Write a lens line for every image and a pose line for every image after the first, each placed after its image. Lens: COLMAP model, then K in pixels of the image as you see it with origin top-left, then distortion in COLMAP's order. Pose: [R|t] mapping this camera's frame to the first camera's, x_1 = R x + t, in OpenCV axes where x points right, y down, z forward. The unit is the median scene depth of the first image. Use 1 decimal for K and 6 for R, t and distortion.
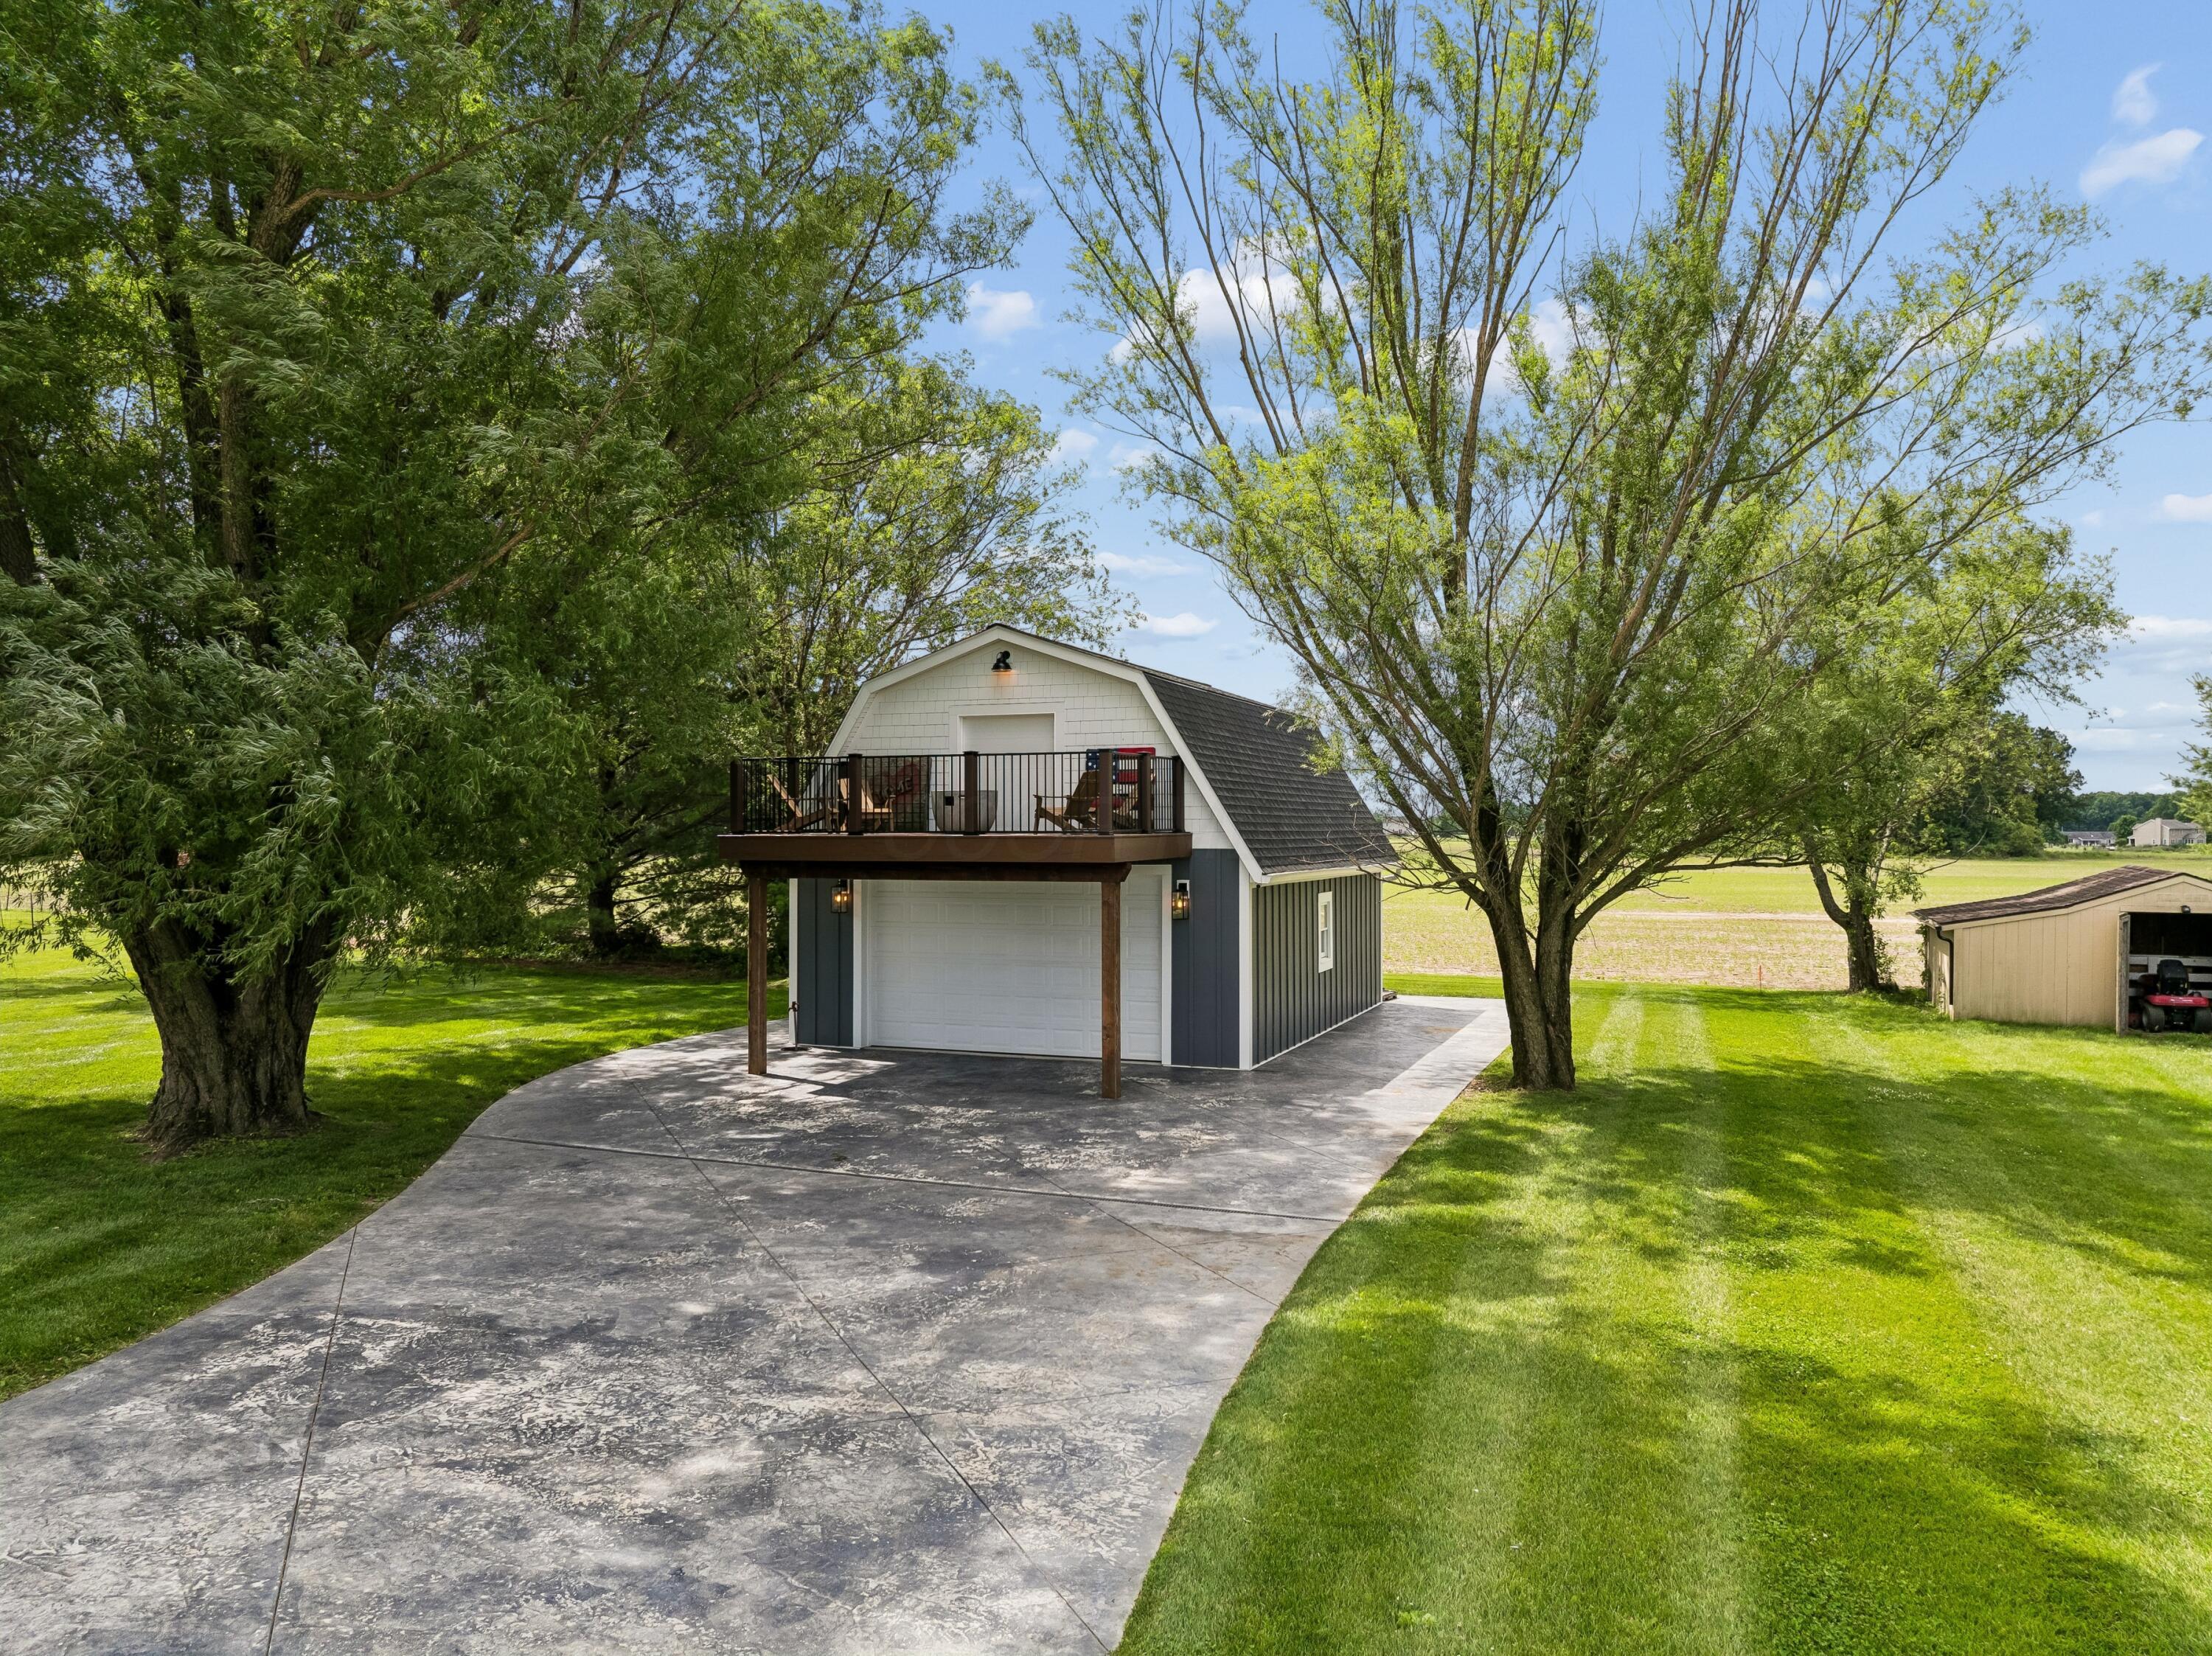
lens RADIAL K [[1522.9, 0, 1100.7], [0, 1522.9, 825.4], [0, 0, 1]] dist [0.018279, 0.001068]
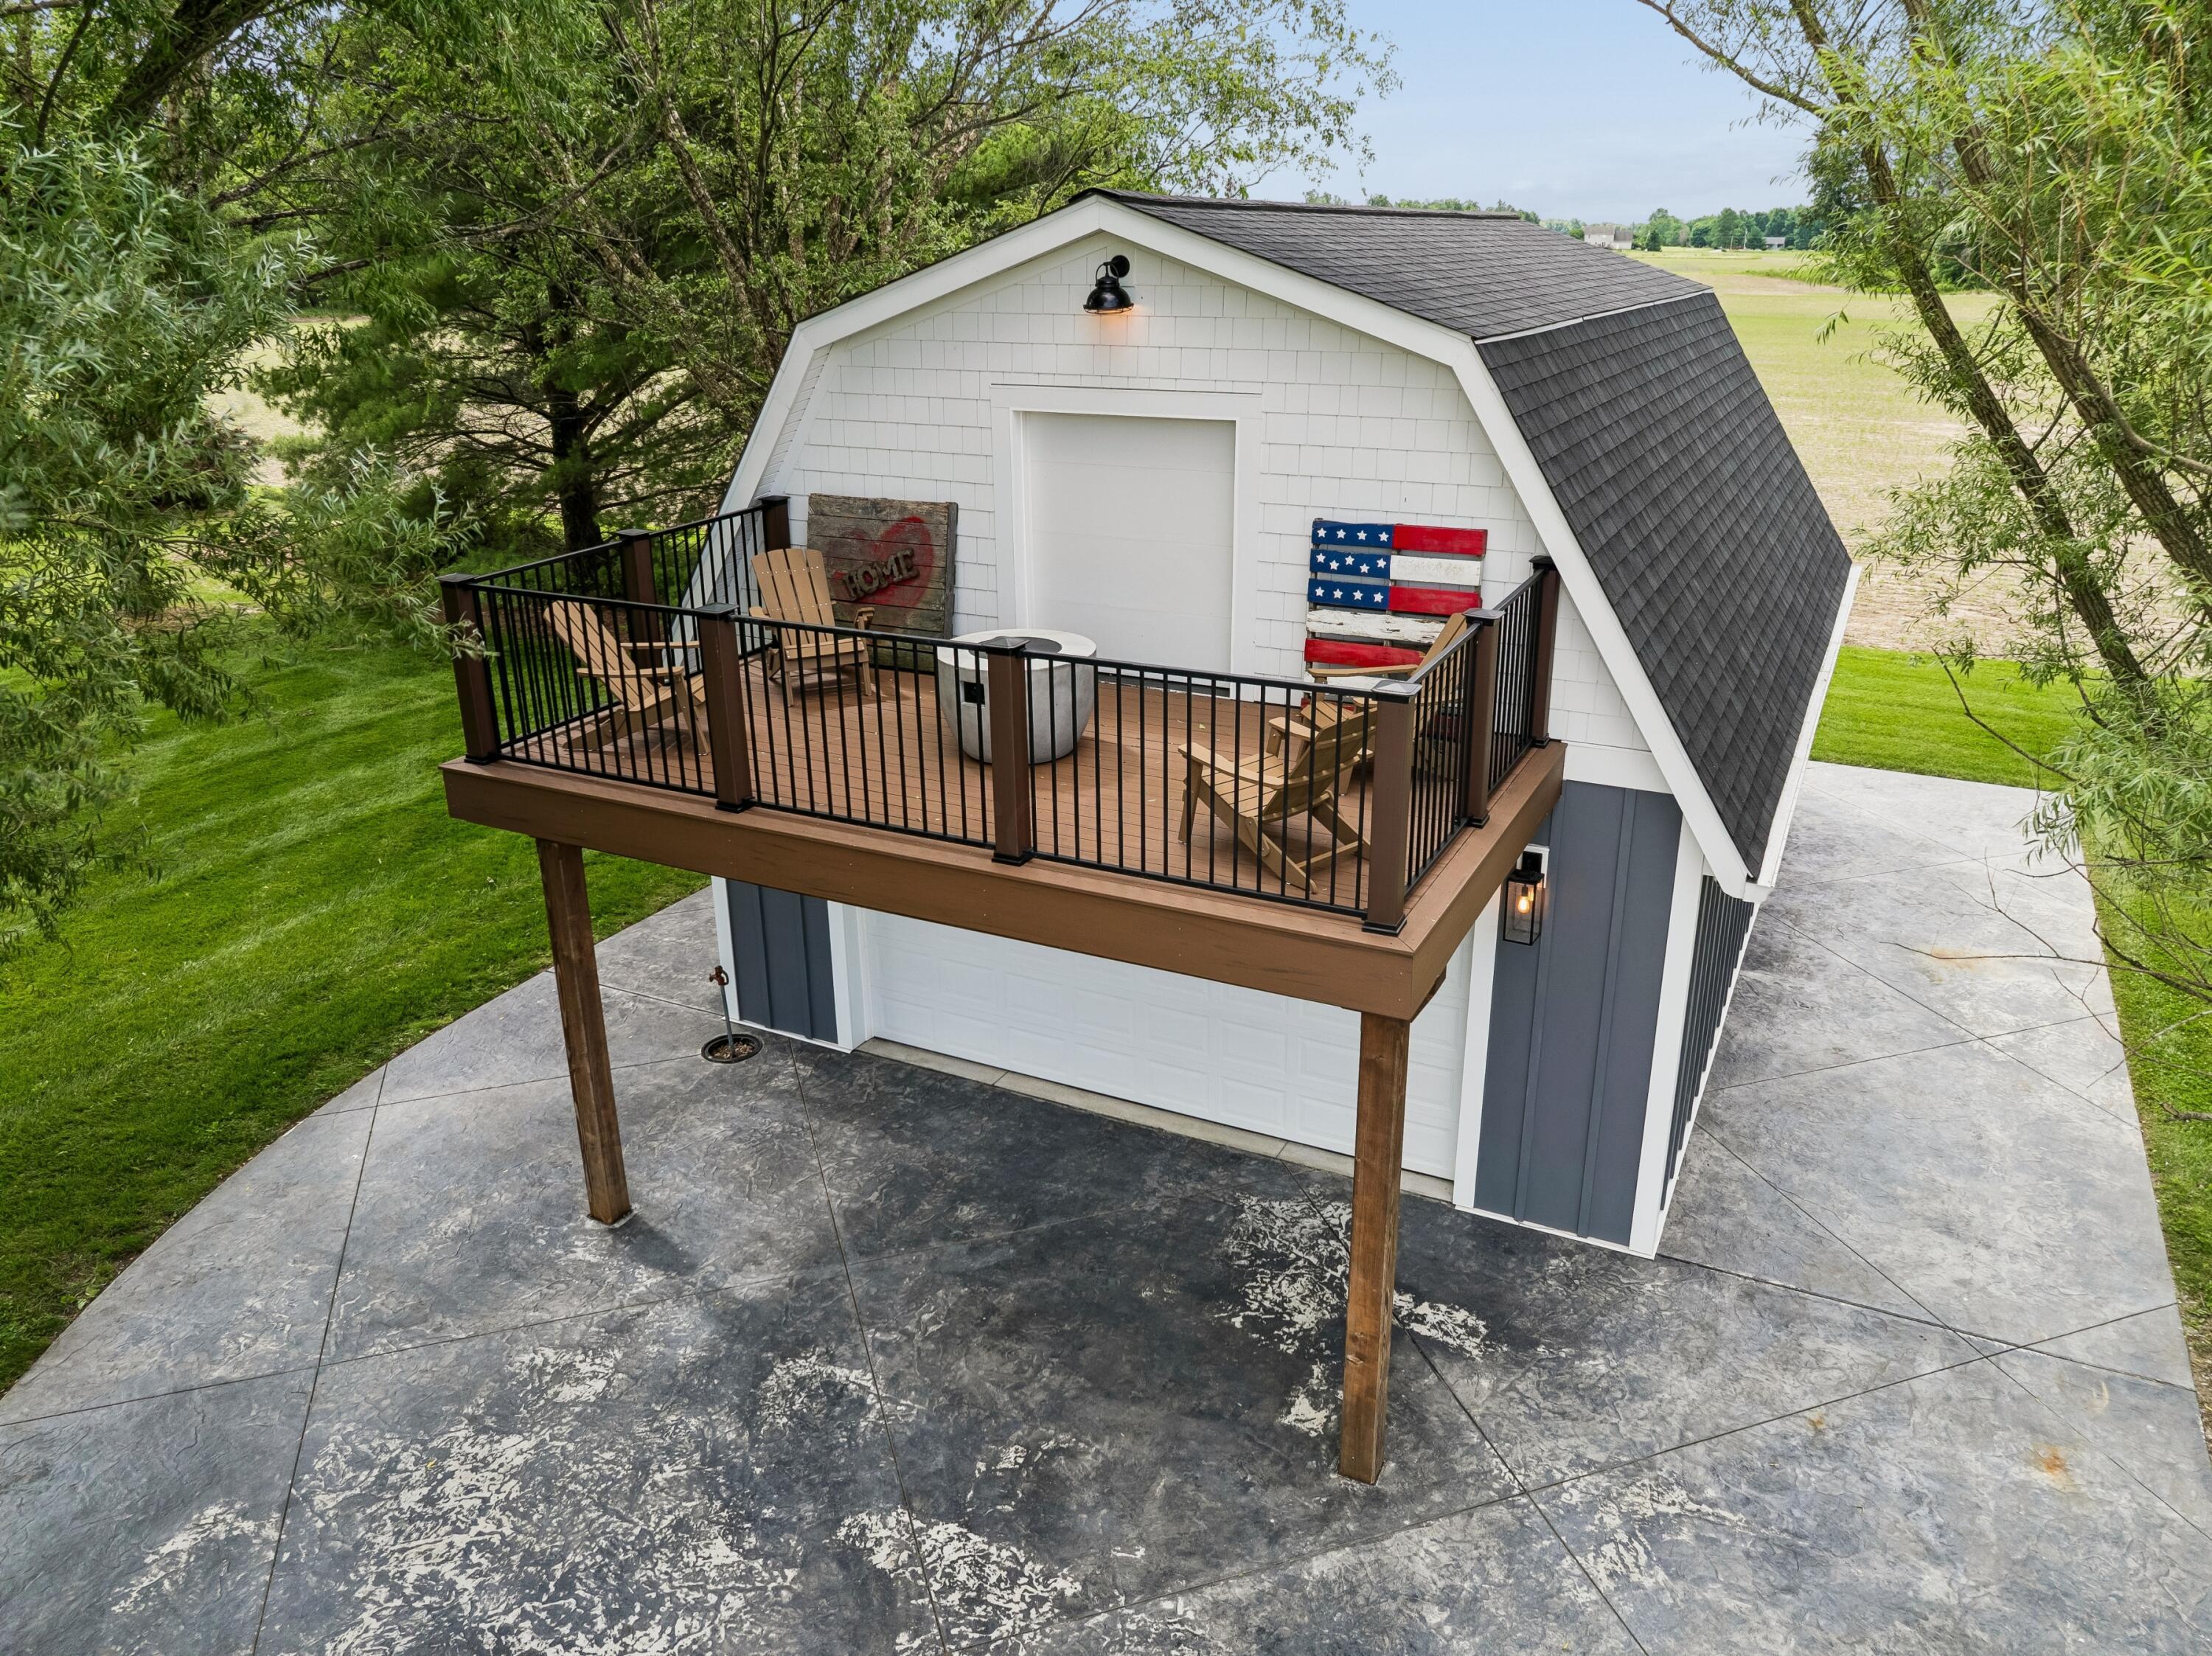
lens RADIAL K [[1522.9, 0, 1107.0], [0, 1522.9, 822.7], [0, 0, 1]] dist [0.018279, 0.001068]
pose [[0.994999, 0.023140, -0.097164, -0.023270], [0.011915, 0.938348, 0.345487, -0.118953], [0.099168, -0.344917, 0.933380, 0.591630]]
